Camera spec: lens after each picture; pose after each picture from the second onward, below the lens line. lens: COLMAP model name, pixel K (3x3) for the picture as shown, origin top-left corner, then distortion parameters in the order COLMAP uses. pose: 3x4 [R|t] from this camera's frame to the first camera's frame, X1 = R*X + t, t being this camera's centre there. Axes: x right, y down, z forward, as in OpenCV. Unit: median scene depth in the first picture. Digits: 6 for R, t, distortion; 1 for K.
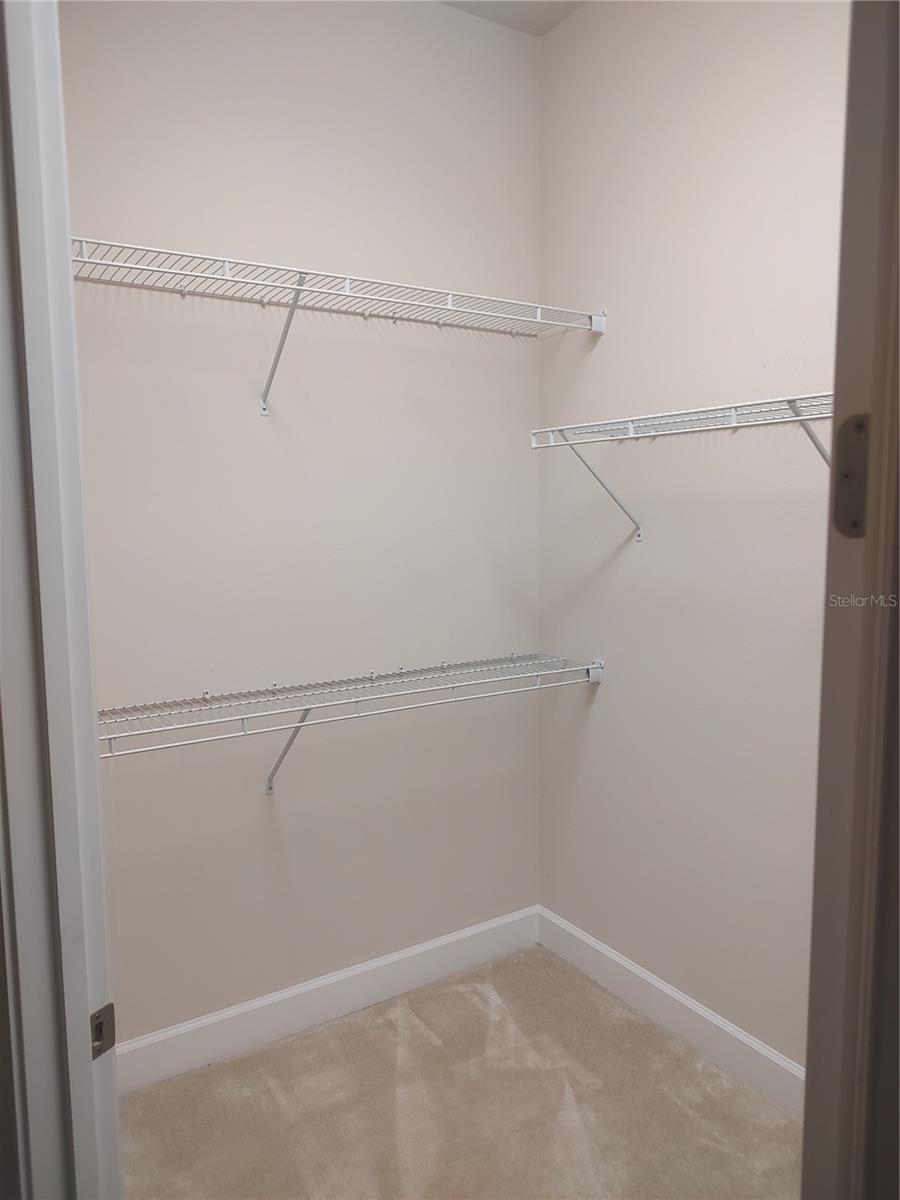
lens RADIAL K [[855.0, 0, 450.3], [0, 855.0, 599.5], [0, 0, 1]] dist [0.004818, -0.001096]
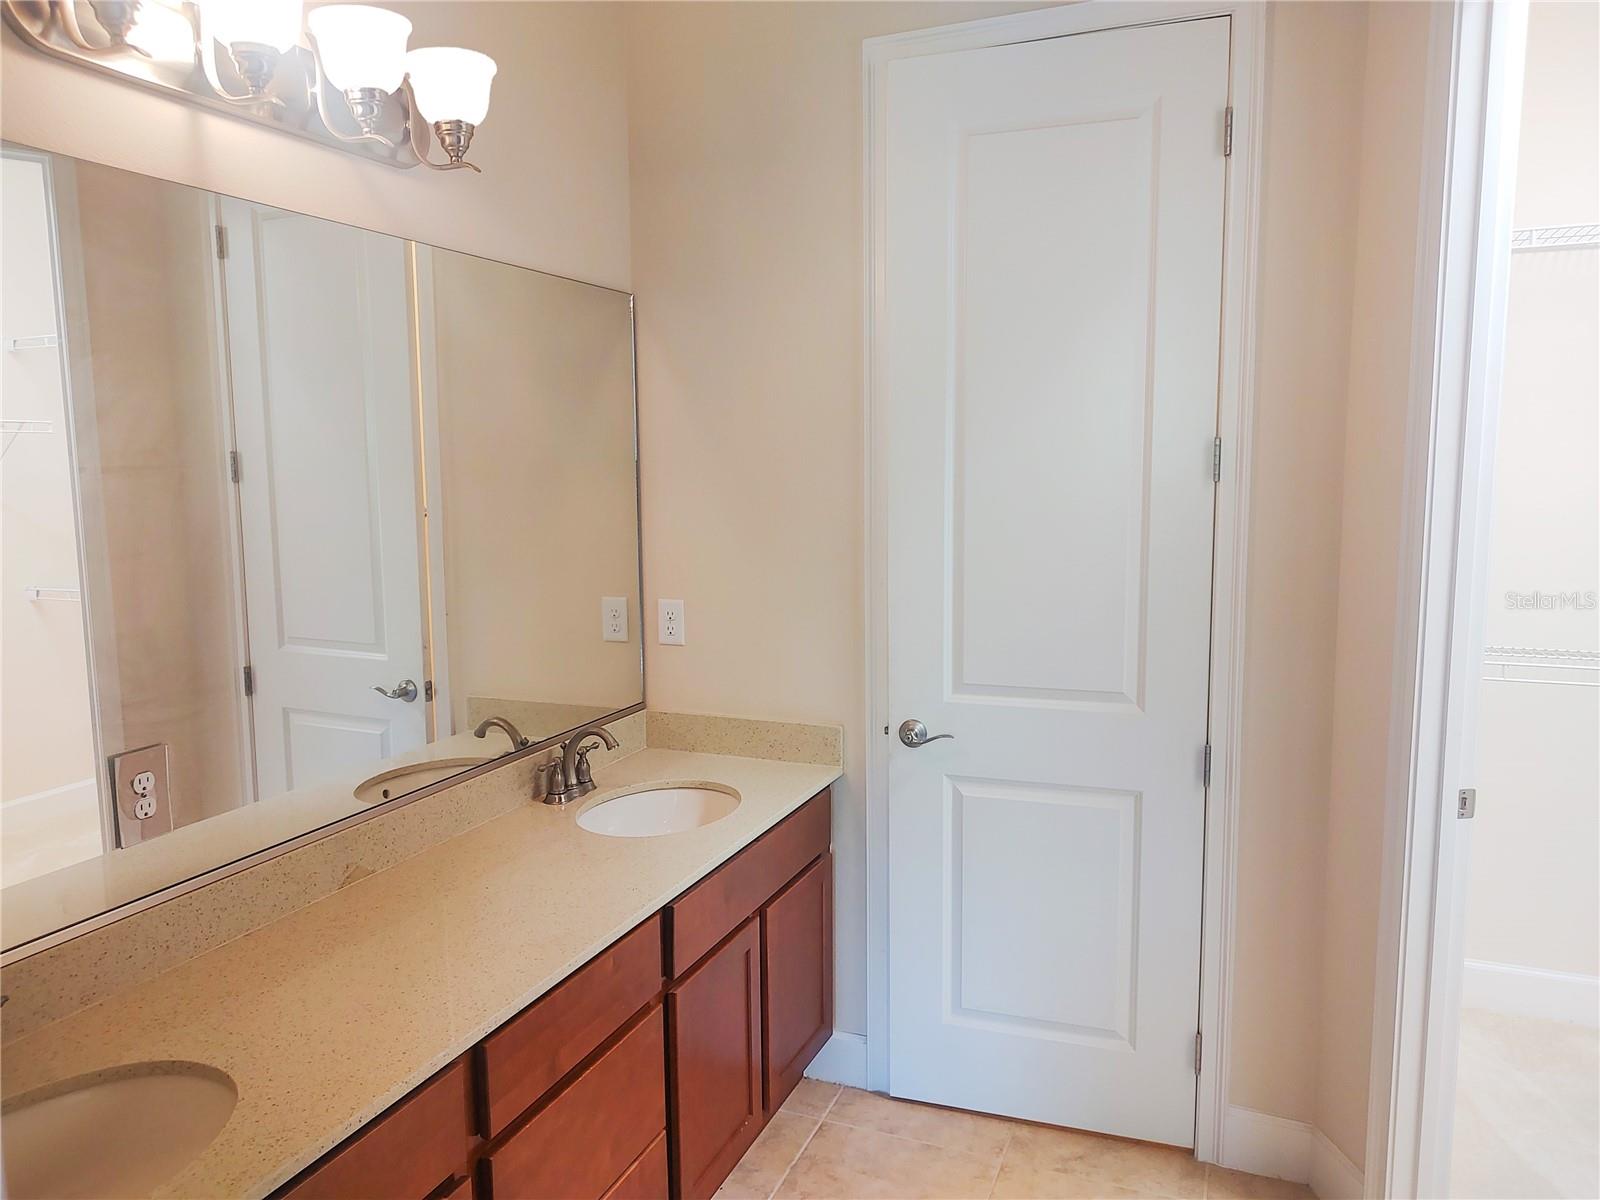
lens RADIAL K [[1139.9, 0, 804.1], [0, 1139.9, 596.5], [0, 0, 1]] dist [0.004818, -0.001096]
pose [[0.585651, 0.099414, -0.804444, 0.519990], [-0.086999, 0.994427, 0.059555, 0.109196], [0.805881, 0.035107, 0.591036, -1.205352]]
